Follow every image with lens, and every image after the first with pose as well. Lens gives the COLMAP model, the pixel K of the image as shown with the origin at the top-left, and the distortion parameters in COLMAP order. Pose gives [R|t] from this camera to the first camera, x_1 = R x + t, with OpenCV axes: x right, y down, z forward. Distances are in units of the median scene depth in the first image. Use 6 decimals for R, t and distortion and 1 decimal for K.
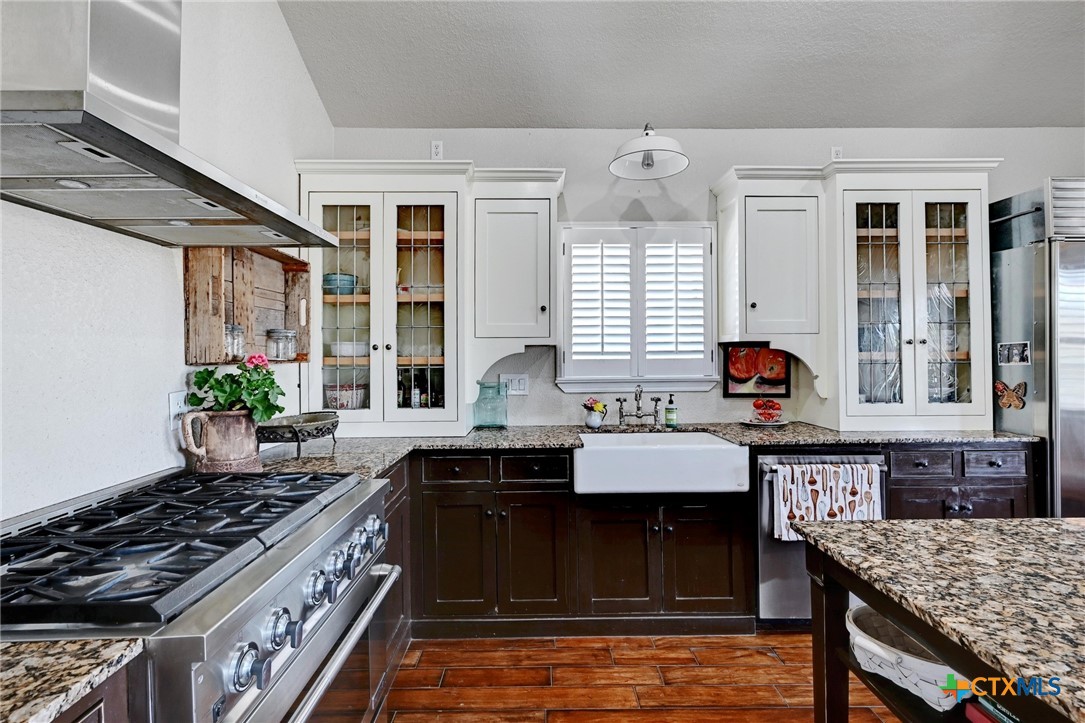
lens RADIAL K [[468.1, 0, 538.6], [0, 468.1, 358.1], [0, 0, 1]] dist [0.002516, 0.000352]
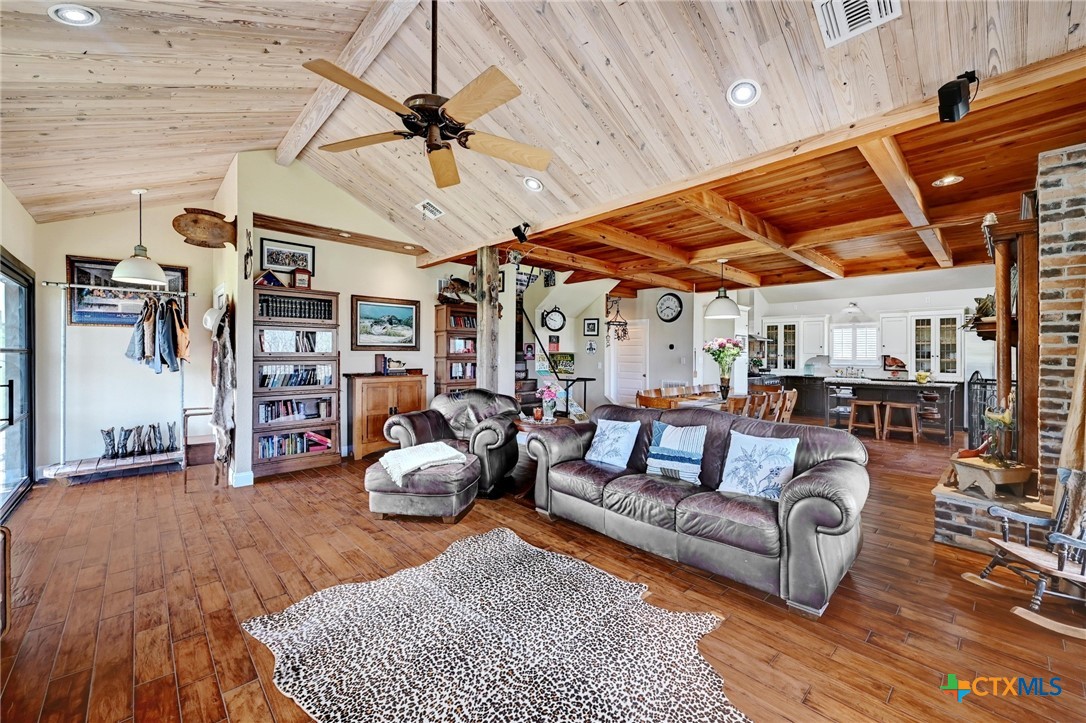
lens RADIAL K [[430.6, 0, 539.5], [0, 430.6, 352.3], [0, 0, 1]] dist [-0.002548, 0.000158]
pose [[0.669094, 0.007283, -0.743142, 1.223640], [-0.016730, 0.999846, -0.005264, 0.008174], [0.742989, 0.015955, 0.669113, -3.585606]]
